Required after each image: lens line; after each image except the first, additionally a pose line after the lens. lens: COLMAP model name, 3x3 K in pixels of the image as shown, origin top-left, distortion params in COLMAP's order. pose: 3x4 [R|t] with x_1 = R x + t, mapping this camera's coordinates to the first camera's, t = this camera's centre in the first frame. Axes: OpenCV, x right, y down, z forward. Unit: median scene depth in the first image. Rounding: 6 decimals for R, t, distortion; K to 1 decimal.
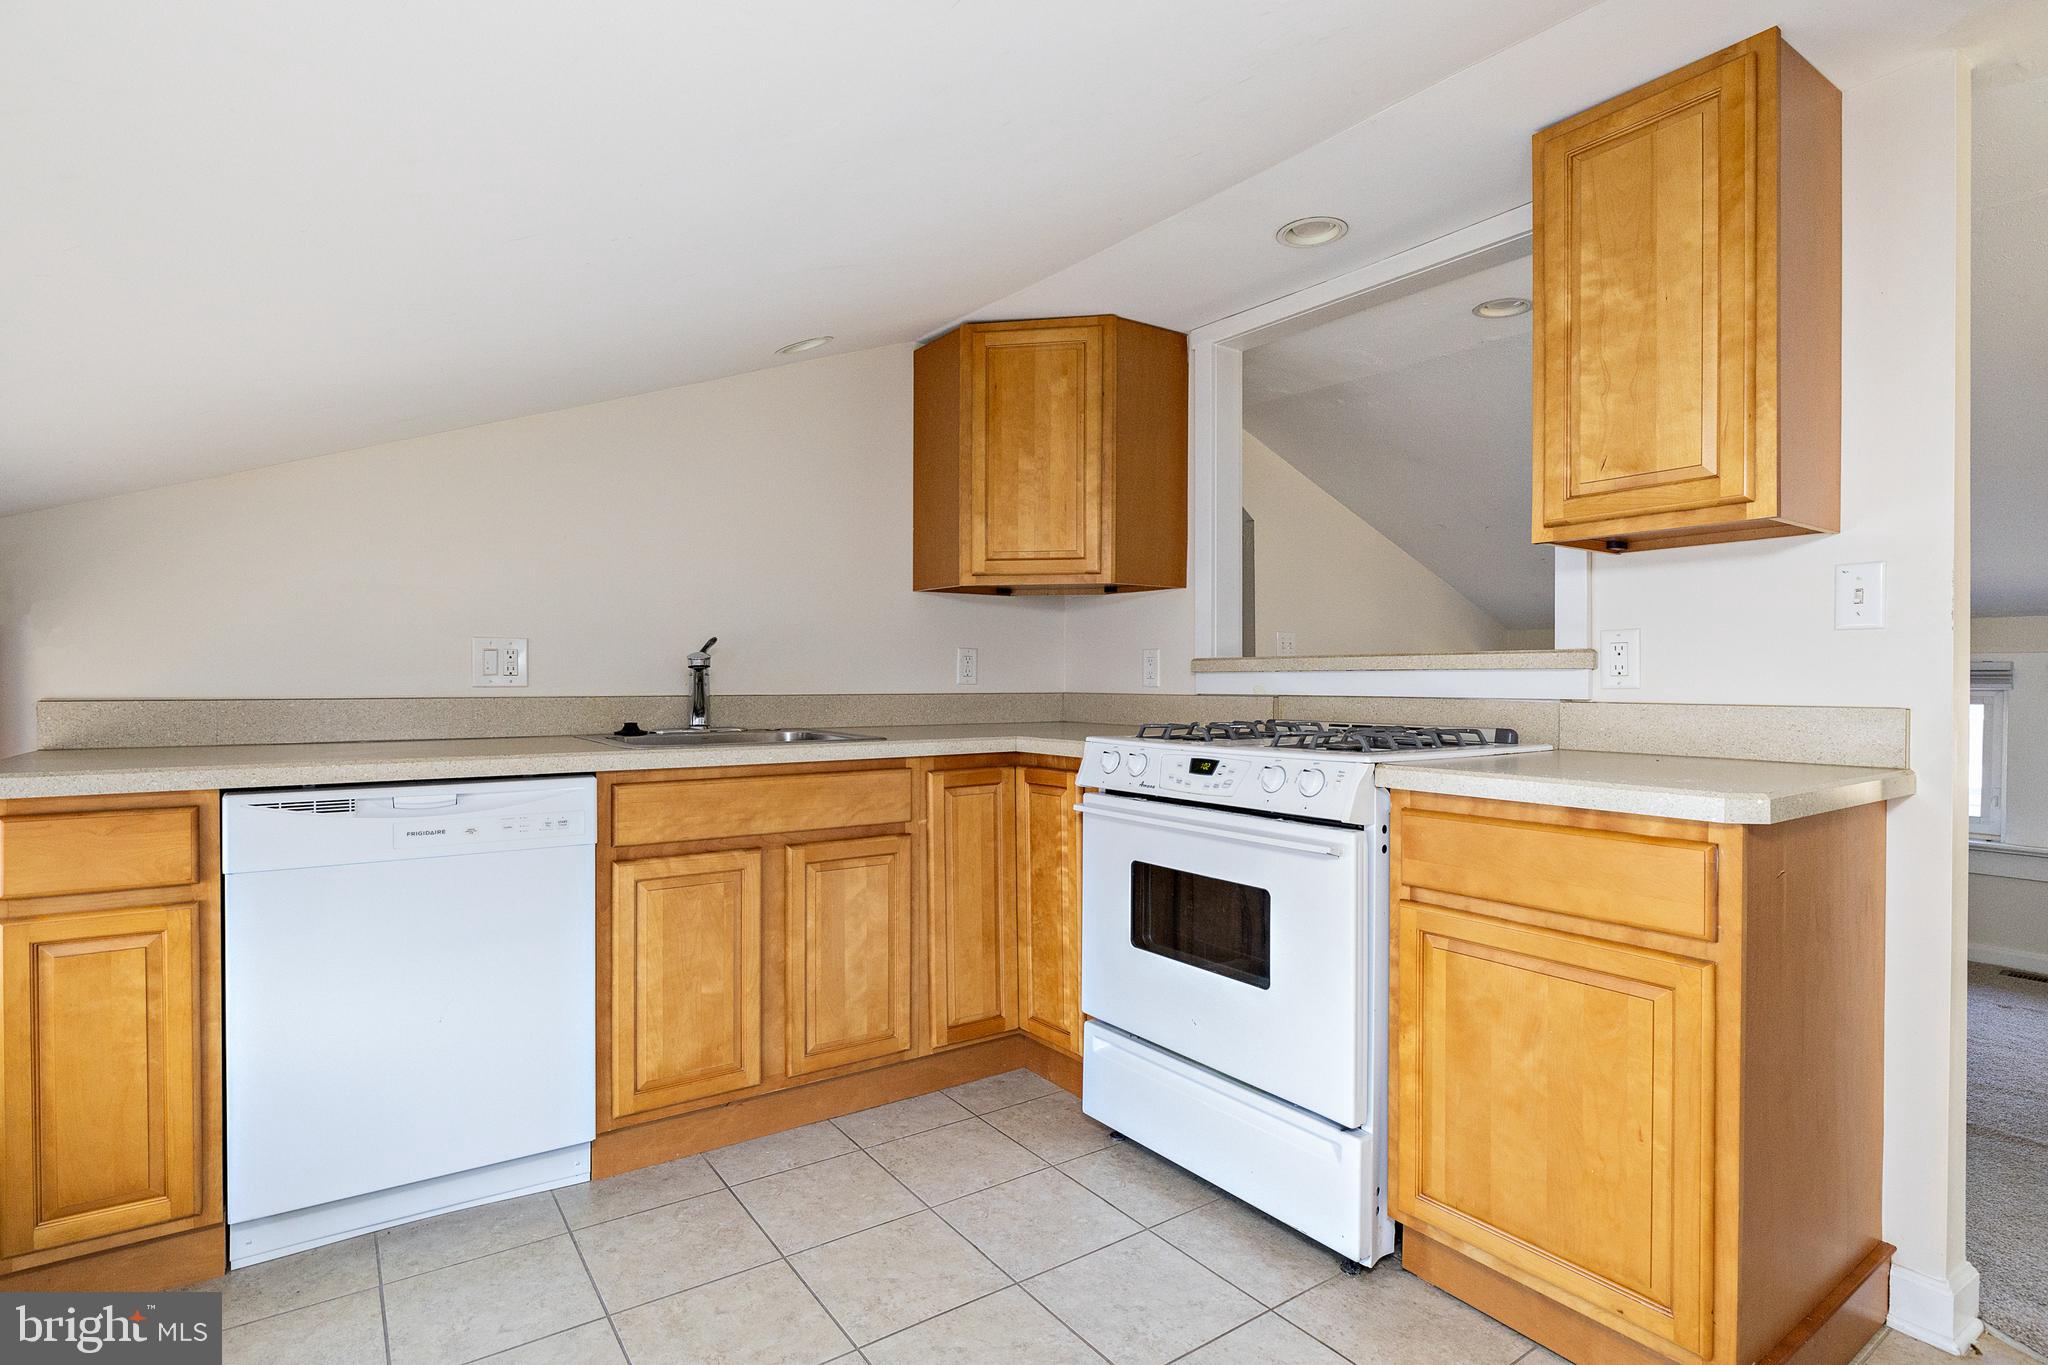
lens RADIAL K [[1005.0, 0, 1024.0], [0, 1005.0, 682.5], [0, 0, 1]] dist [-0.001795, 0.001465]
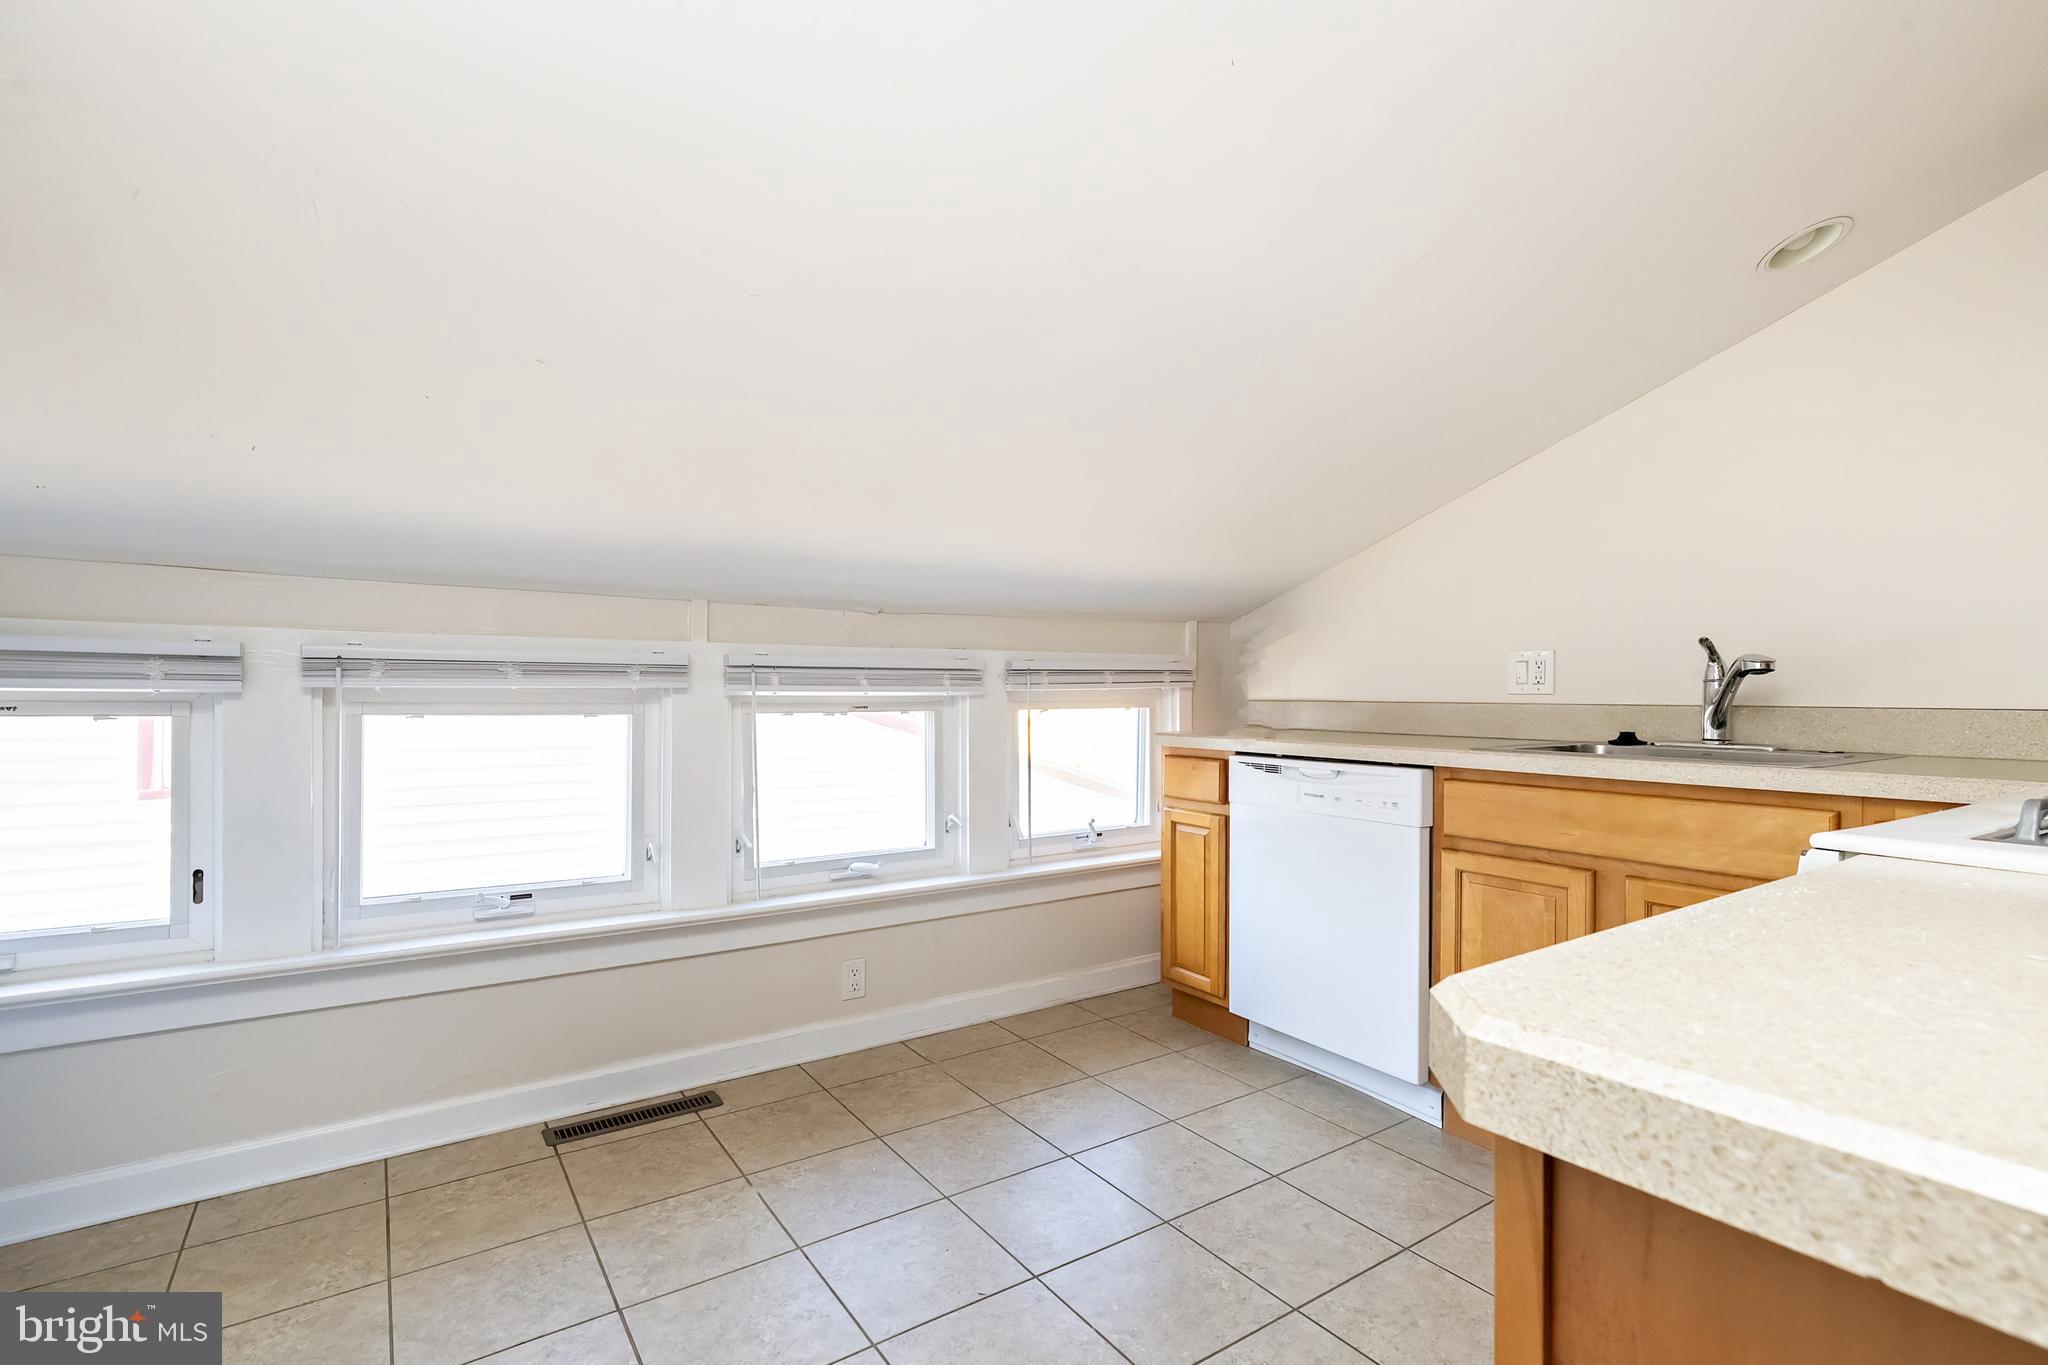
lens RADIAL K [[970.8, 0, 1074.0], [0, 970.8, 690.7], [0, 0, 1]] dist [0.001858, 0.000189]
pose [[0.009889, -0.006788, -0.999928, 0.651681], [-0.008574, 0.999940, -0.006873, 0.014384], [0.999914, 0.008641, 0.009831, 0.566678]]
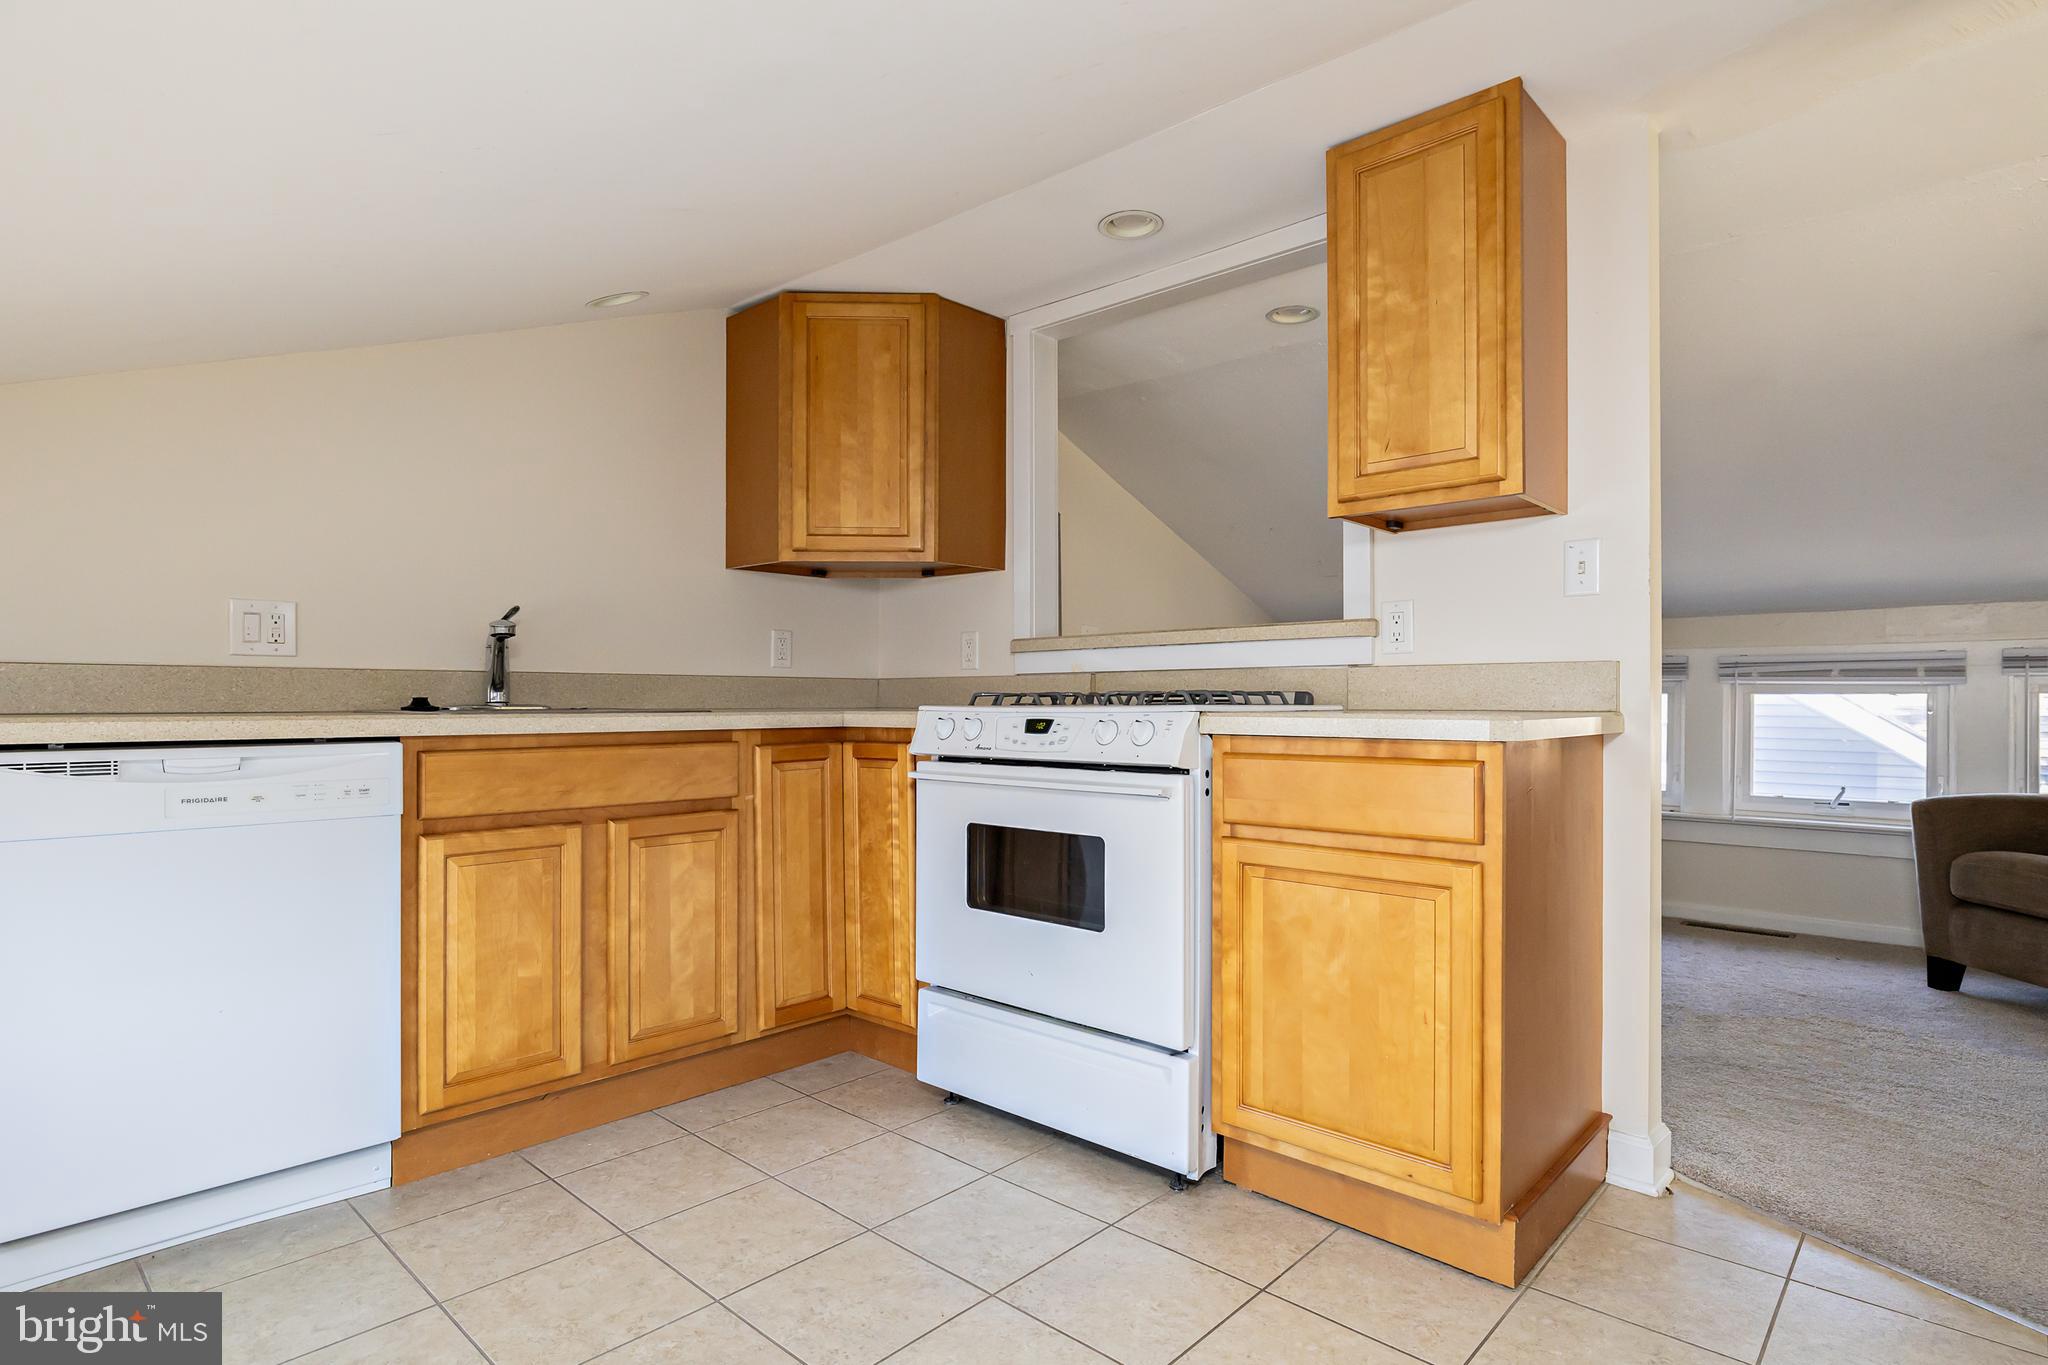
lens RADIAL K [[1040.9, 0, 1029.9], [0, 1040.9, 698.9], [0, 0, 1]] dist [-0.001730, 0.000273]
pose [[0.977097, -0.008394, 0.212627, -0.061751], [0.008335, 0.999965, 0.001171, 0.055695], [-0.212629, 0.000628, 0.977133, -0.056085]]
